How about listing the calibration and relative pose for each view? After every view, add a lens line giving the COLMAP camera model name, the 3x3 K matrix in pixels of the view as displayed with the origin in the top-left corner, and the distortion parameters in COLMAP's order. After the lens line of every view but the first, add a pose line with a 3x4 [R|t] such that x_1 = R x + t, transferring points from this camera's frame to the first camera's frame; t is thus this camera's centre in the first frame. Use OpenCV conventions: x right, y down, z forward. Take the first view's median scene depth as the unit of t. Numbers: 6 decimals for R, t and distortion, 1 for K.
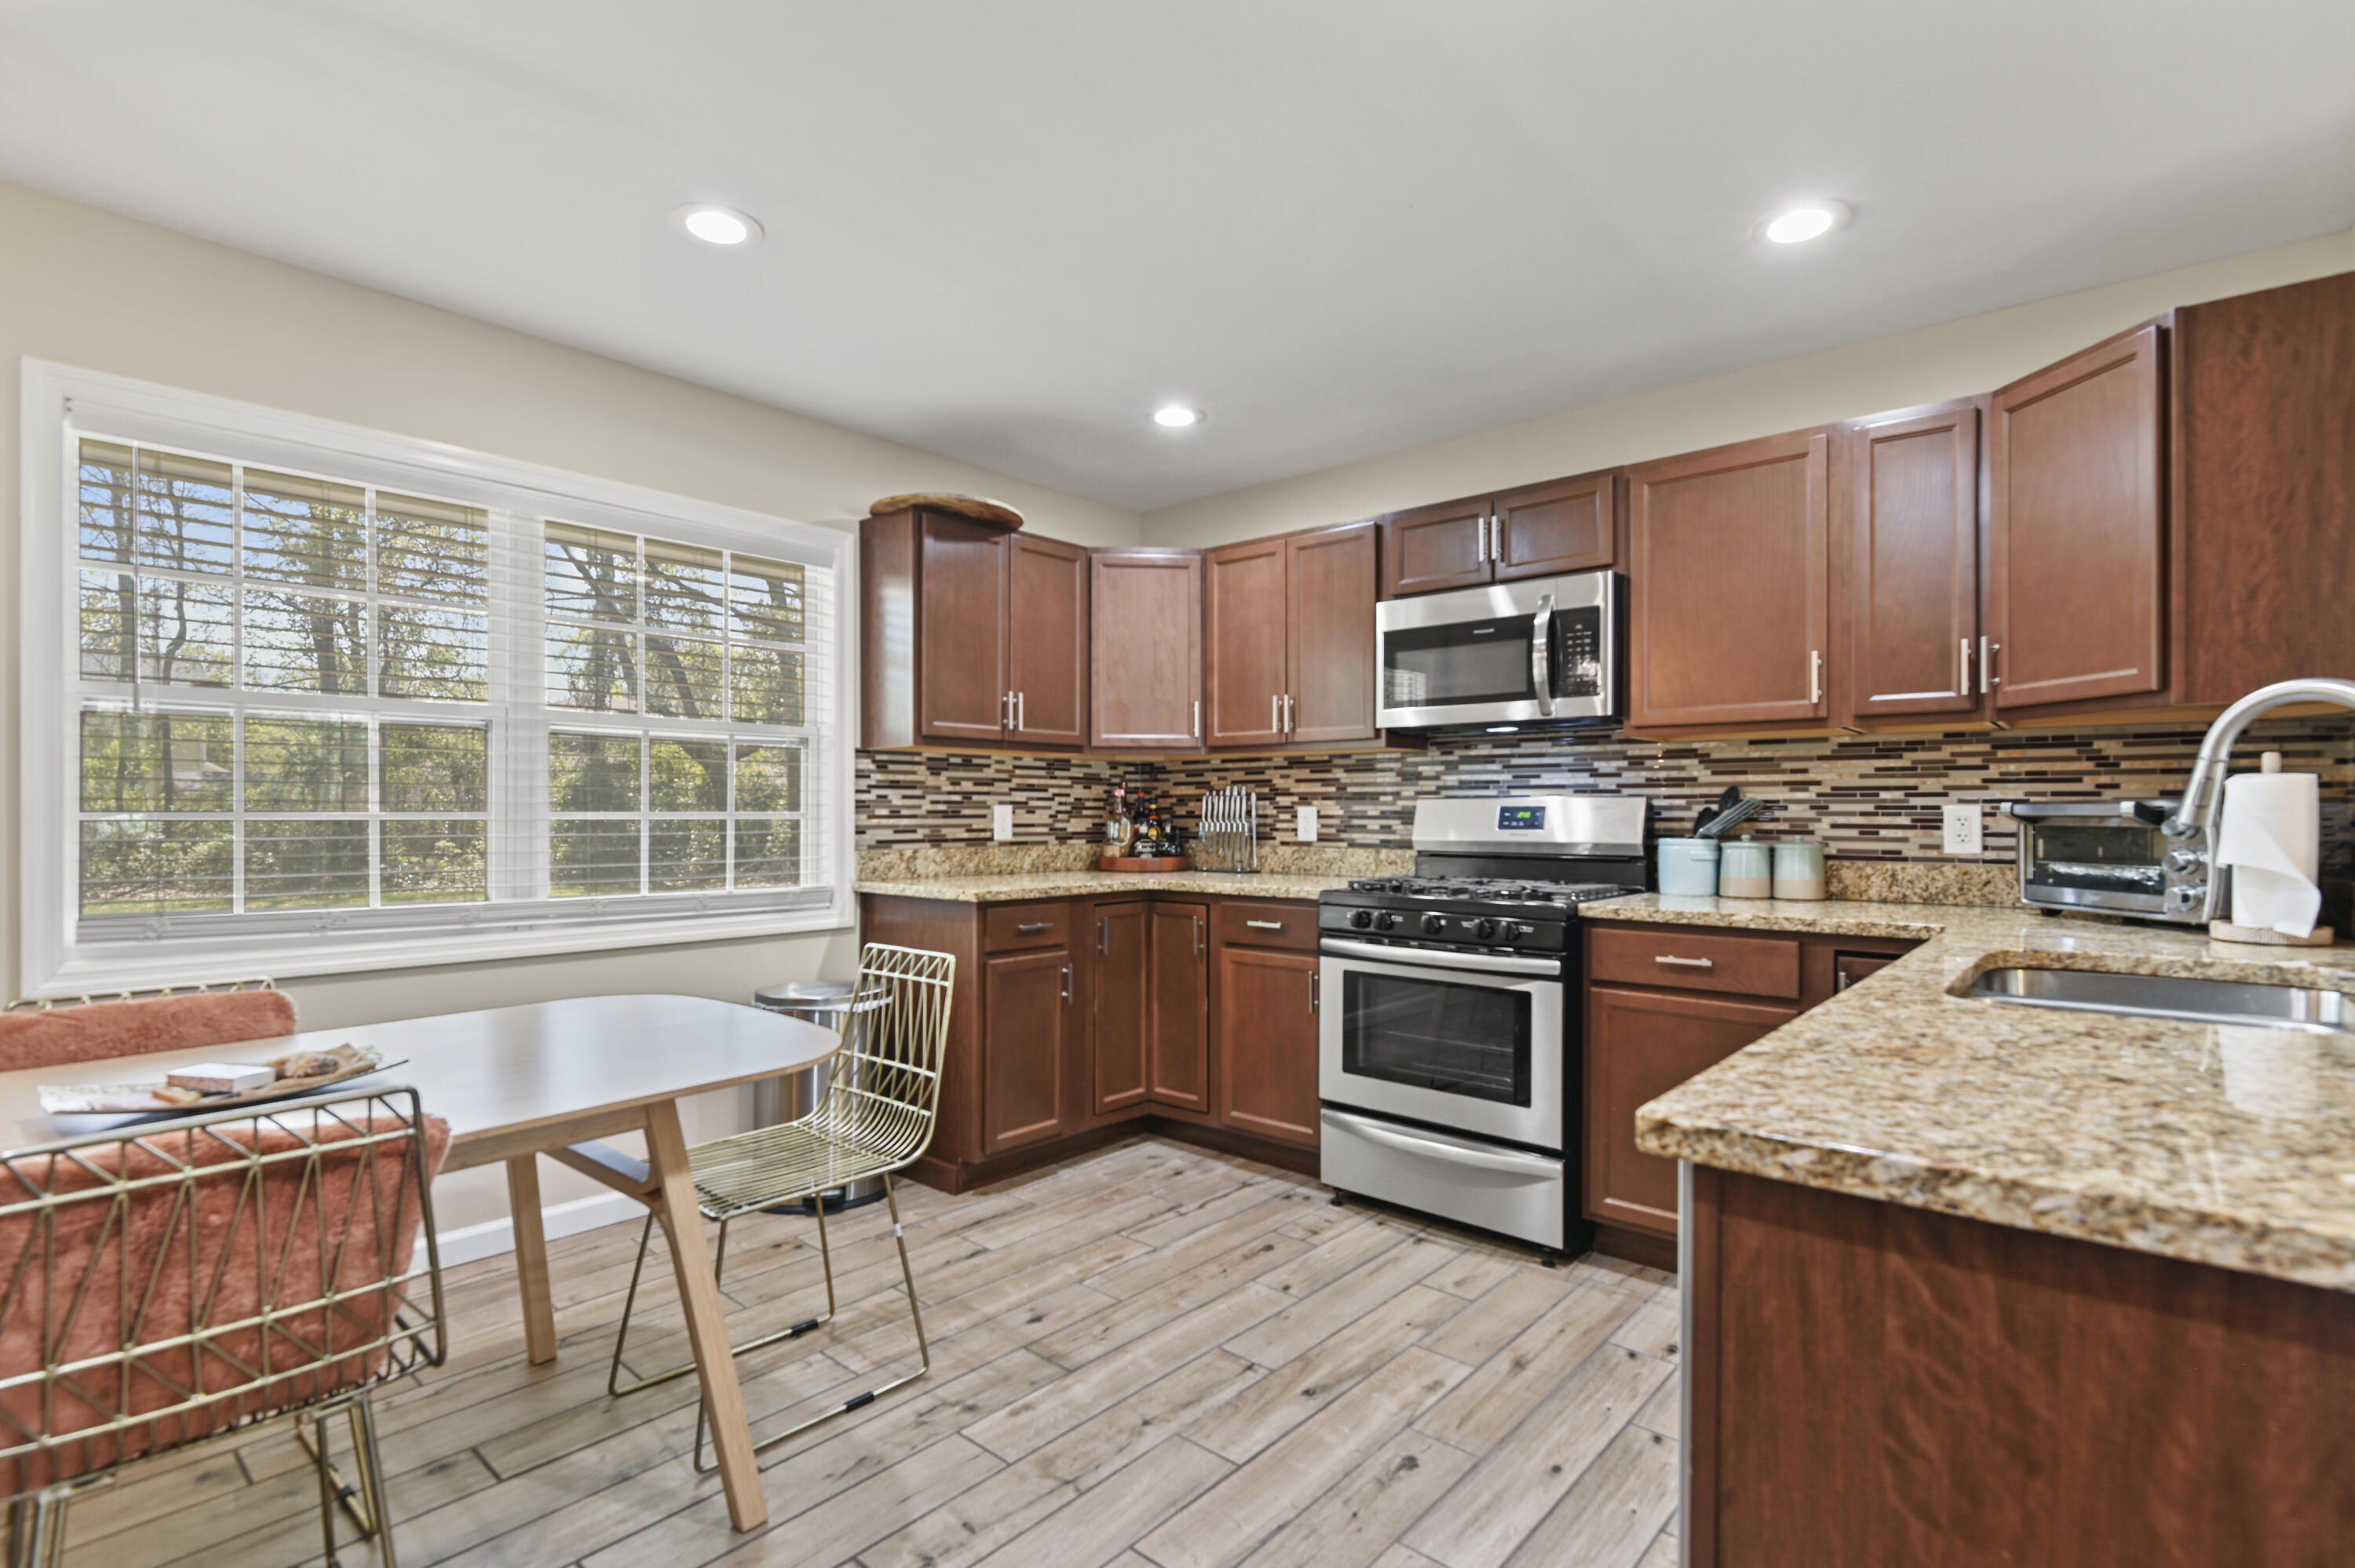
lens RADIAL K [[1096.1, 0, 1181.2], [0, 1096.1, 799.7], [0, 0, 1]] dist [-0.003231, -0.000044]
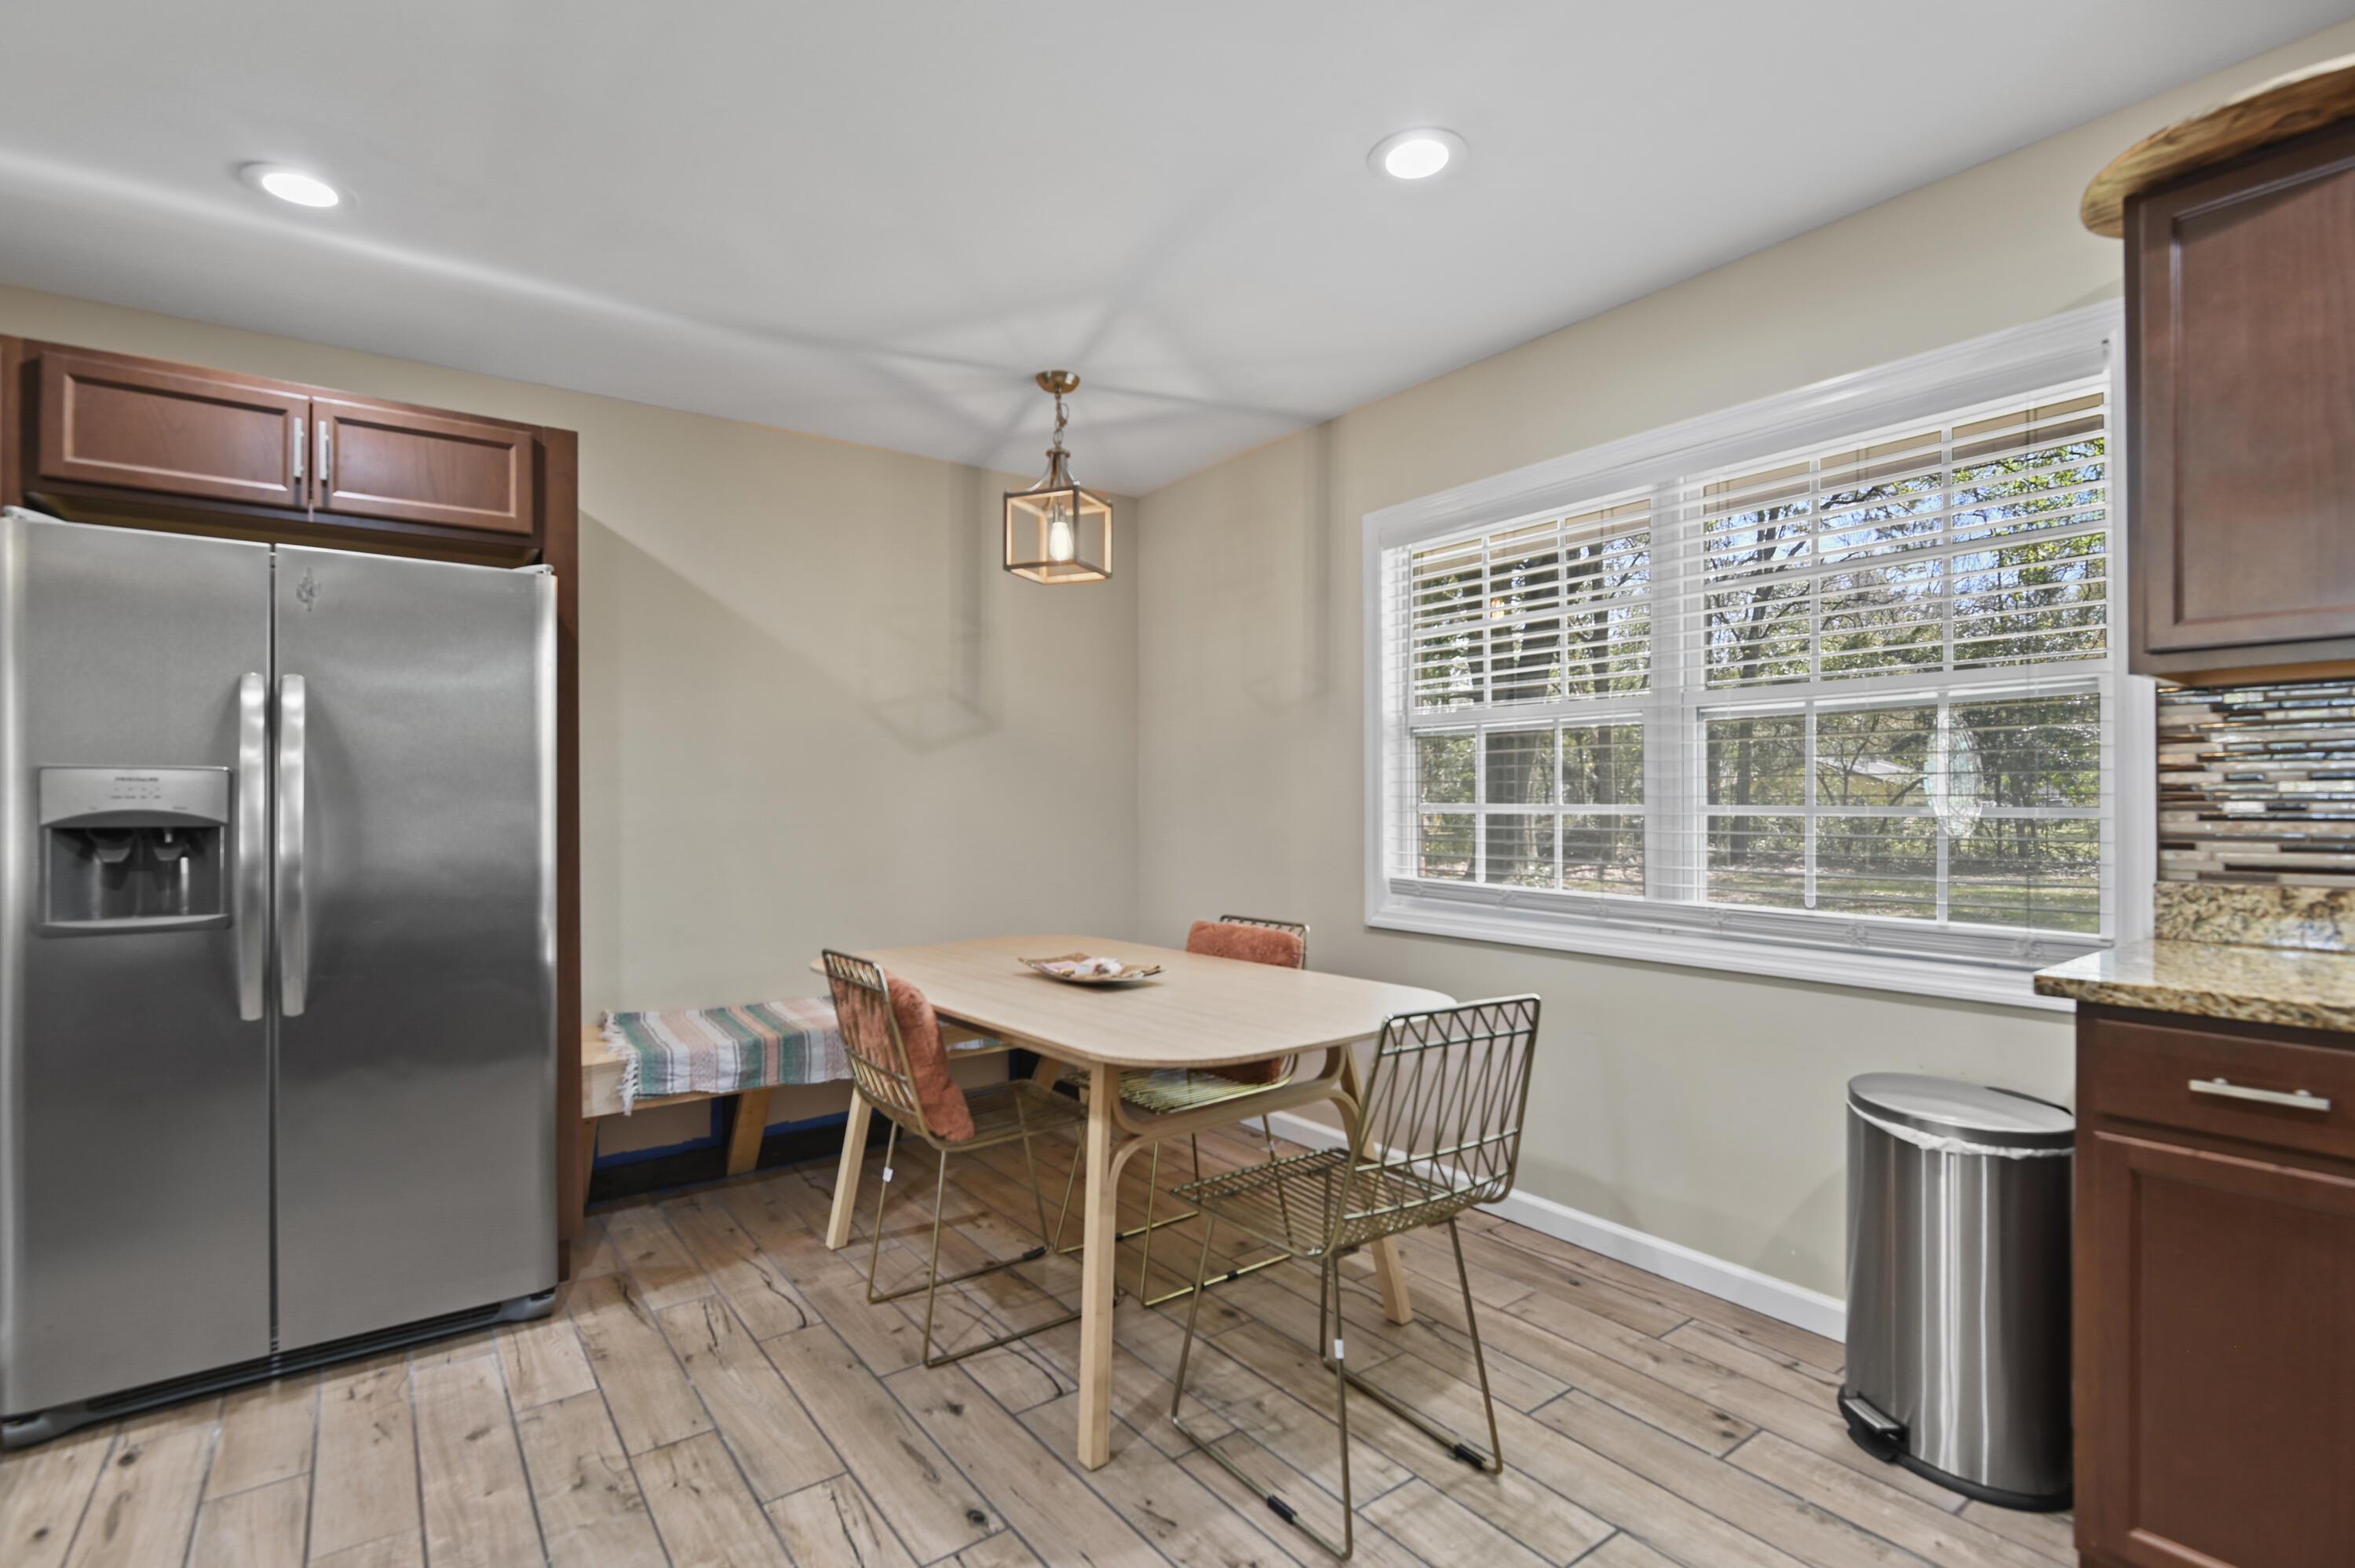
lens RADIAL K [[1096.1, 0, 1185.4], [0, 1096.1, 797.0], [0, 0, 1]] dist [-0.003231, -0.000044]
pose [[-0.200576, -0.011961, -0.979605, 0.348727], [0.002314, 0.999917, -0.012682, 0.012797], [0.979675, -0.004810, -0.200531, 0.705135]]
